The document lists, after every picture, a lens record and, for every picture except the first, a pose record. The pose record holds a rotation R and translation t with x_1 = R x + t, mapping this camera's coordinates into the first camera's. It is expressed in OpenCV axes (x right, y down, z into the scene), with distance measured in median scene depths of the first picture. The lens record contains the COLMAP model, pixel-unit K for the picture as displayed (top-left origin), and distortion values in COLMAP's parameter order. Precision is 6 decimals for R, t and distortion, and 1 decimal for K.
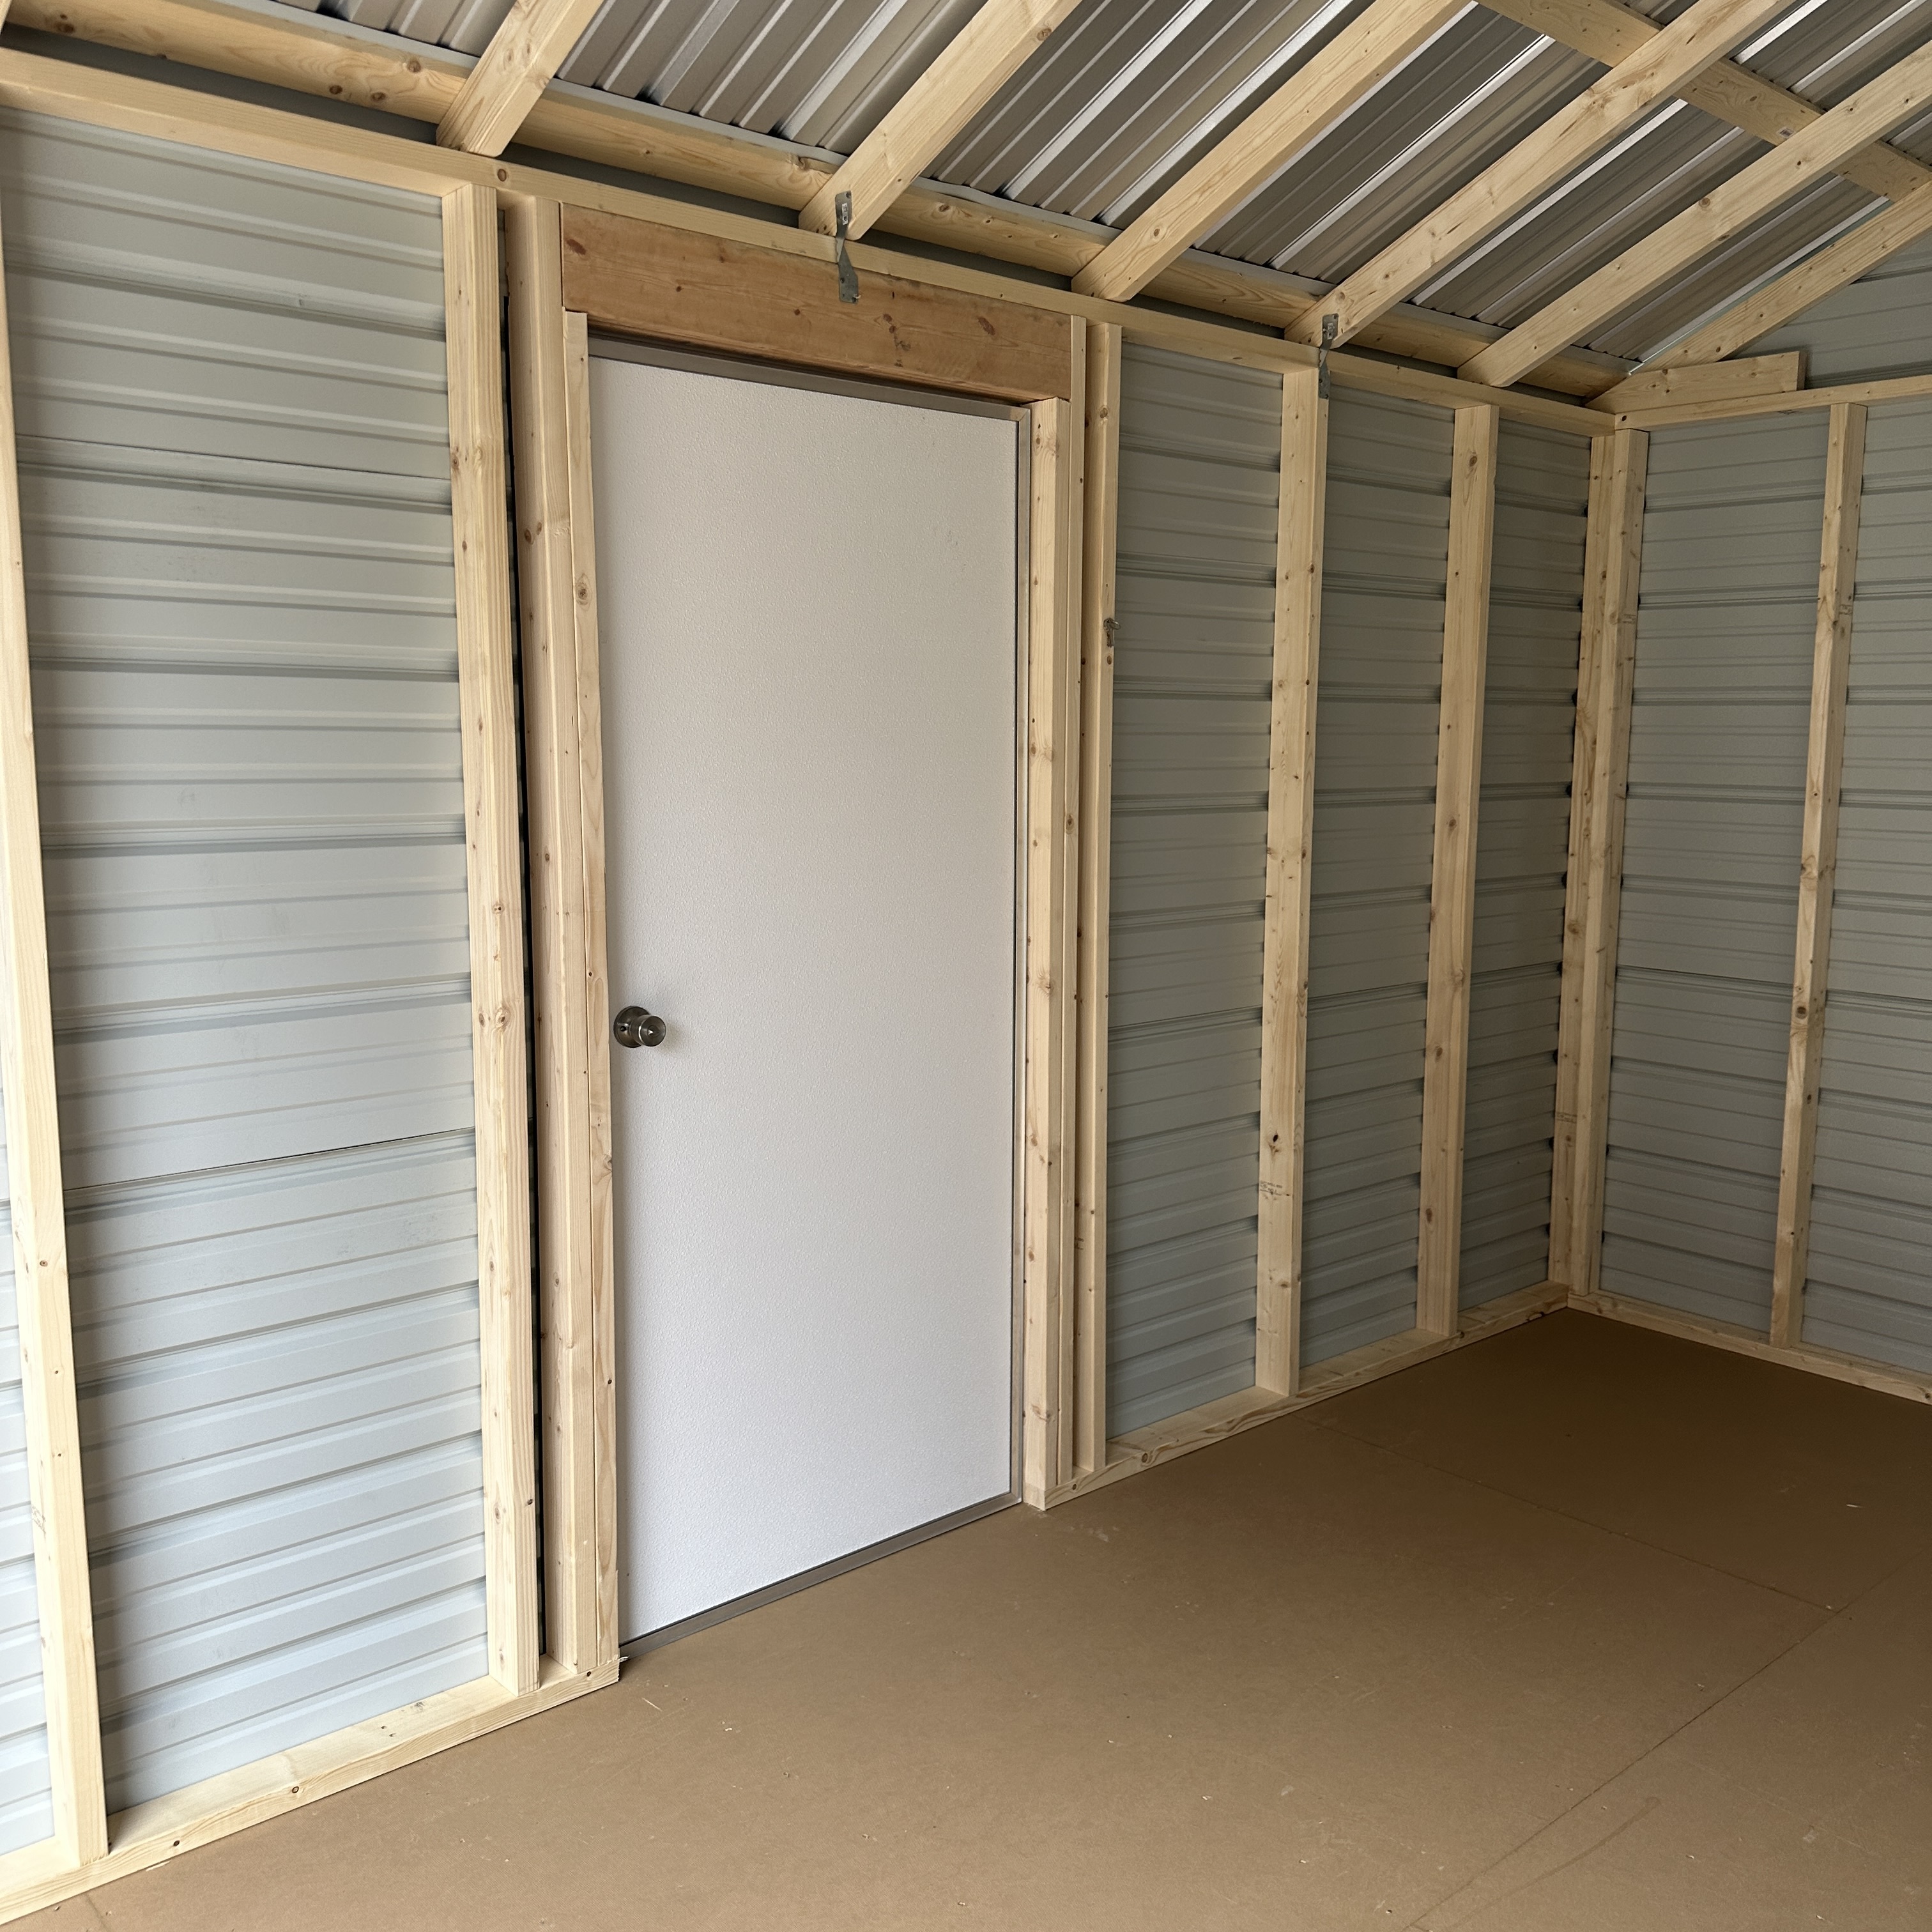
lens RADIAL K [[1832.8, 0, 924.7], [0, 1832.8, 992.7], [0, 0, 1]] dist [0.123868, -0.214643]
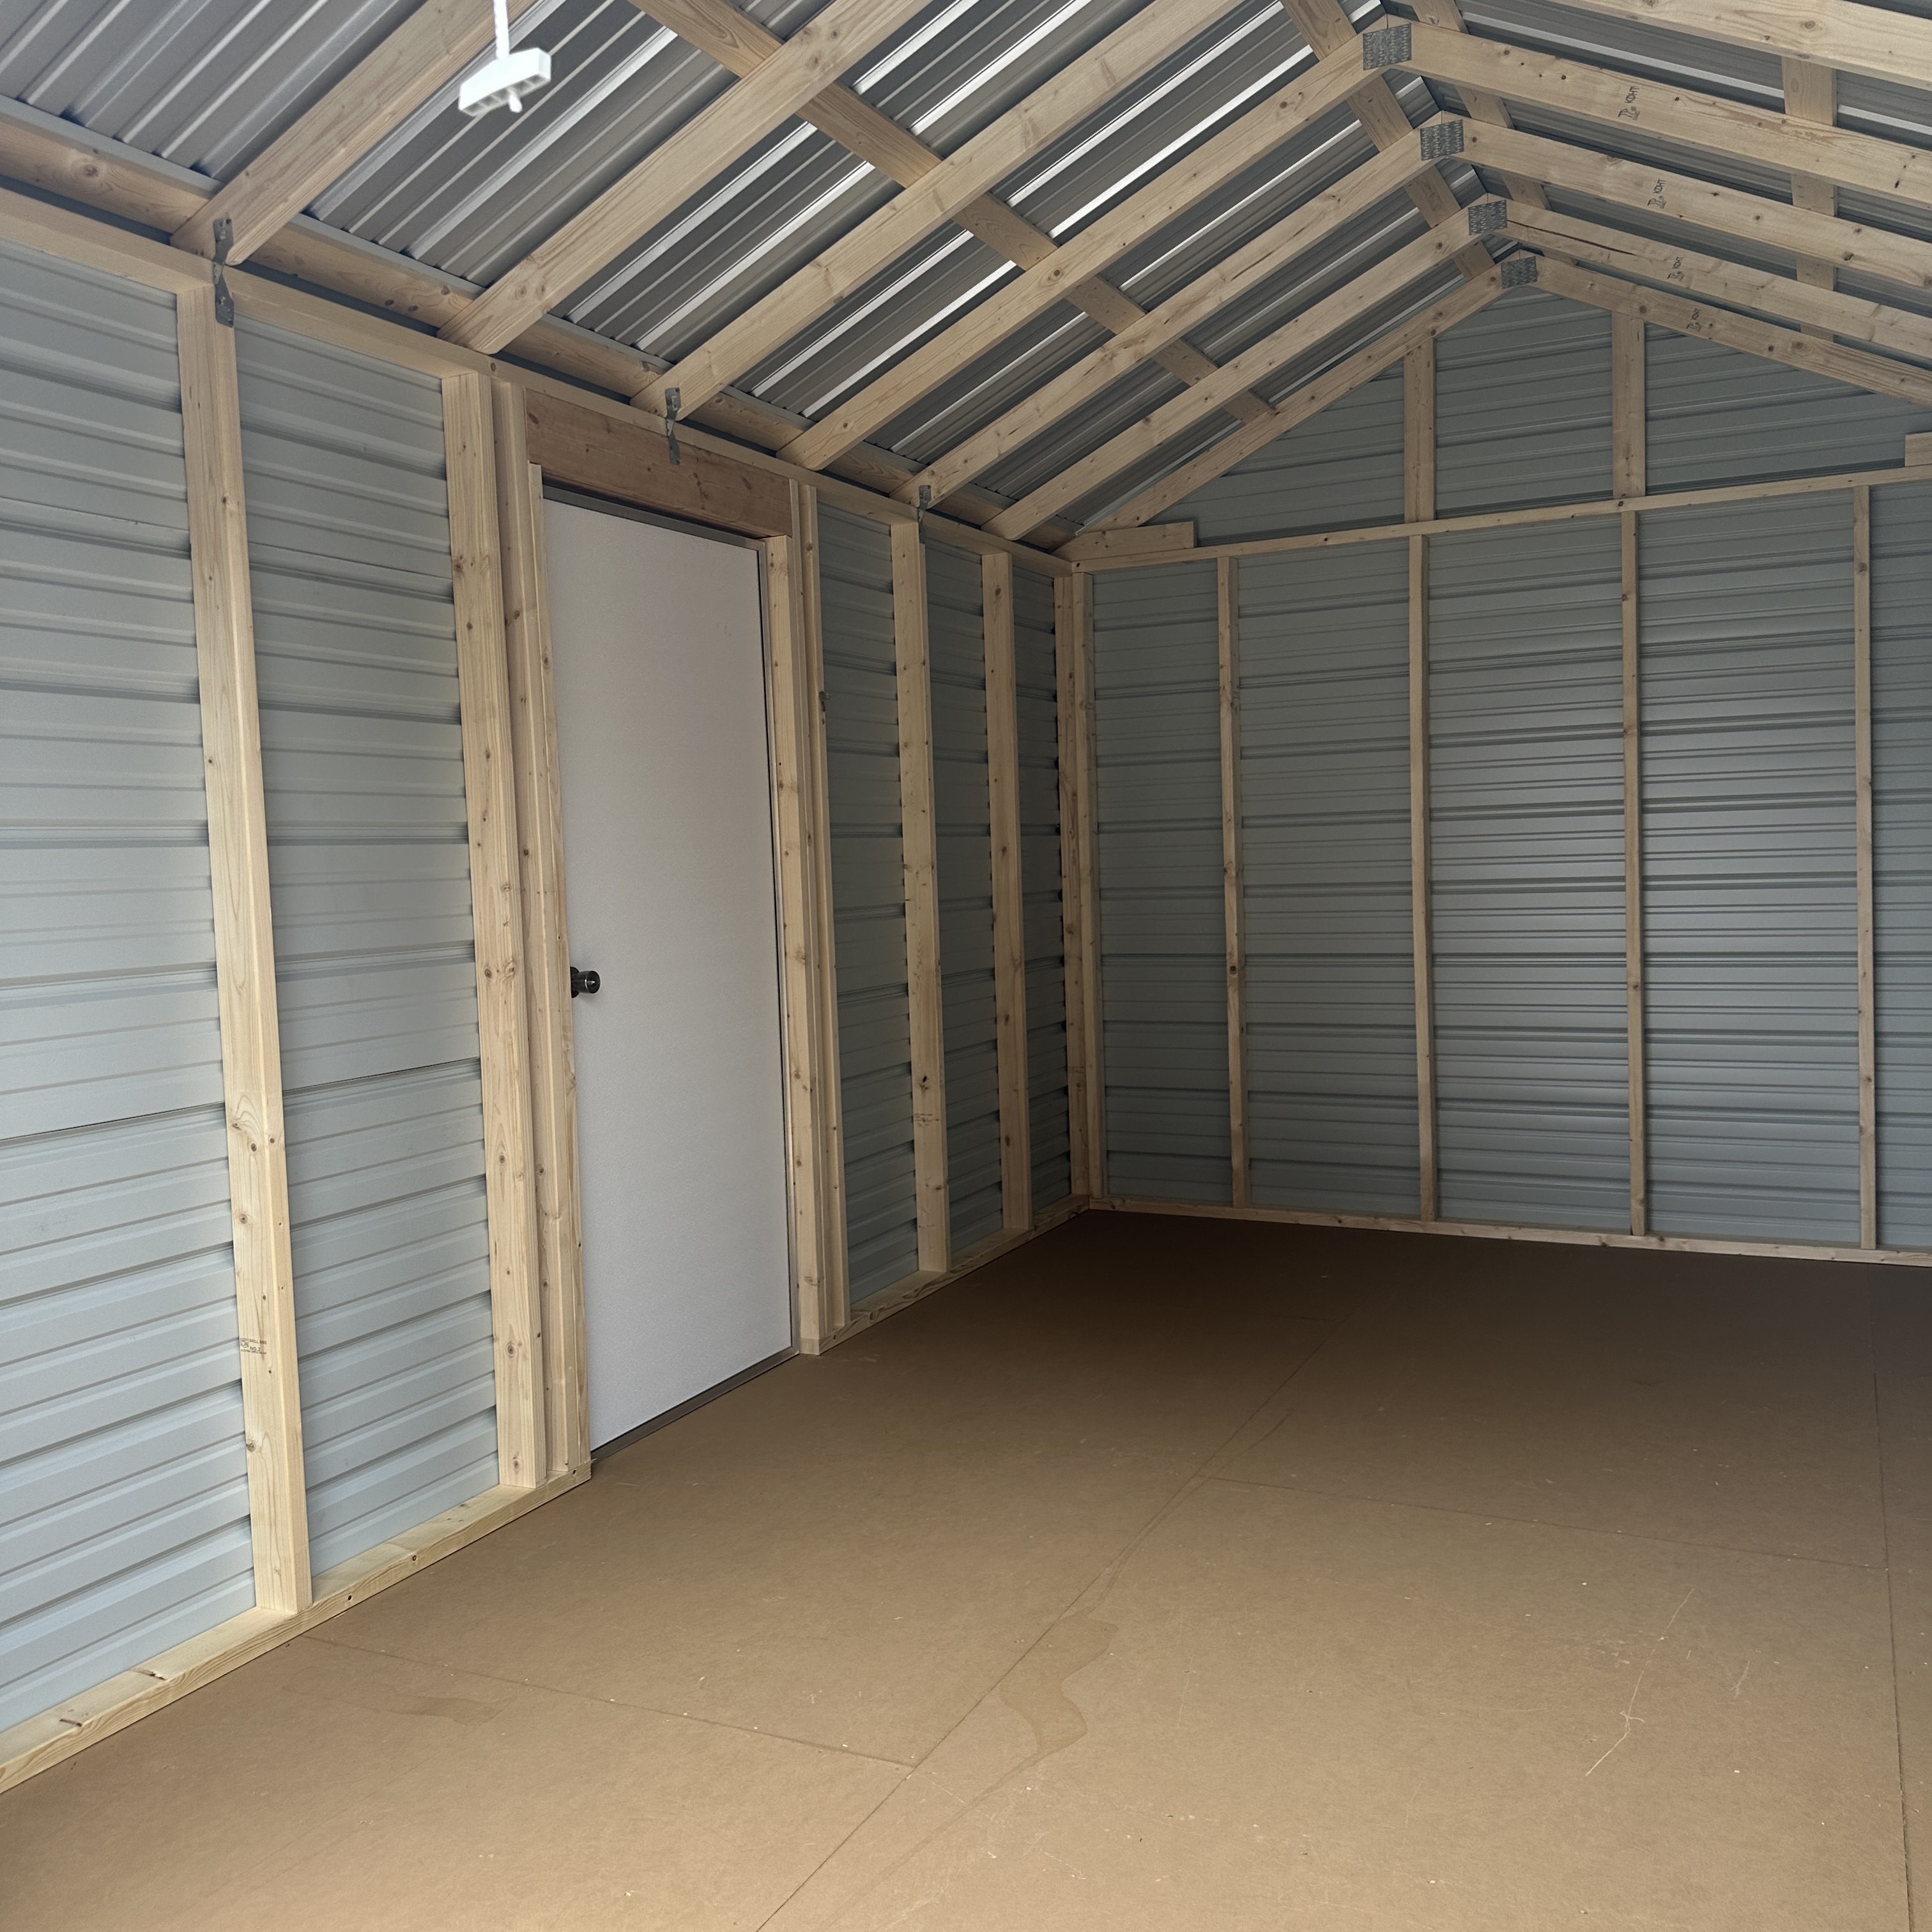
lens RADIAL K [[1832.8, 0, 924.7], [0, 1832.8, 992.7], [0, 0, 1]] dist [0.123868, -0.214643]
pose [[0.923662, -0.064945, 0.377666, -0.339133], [0.093145, 0.994027, -0.056868, 0.100414], [-0.371717, 0.087704, 0.924194, -0.268428]]
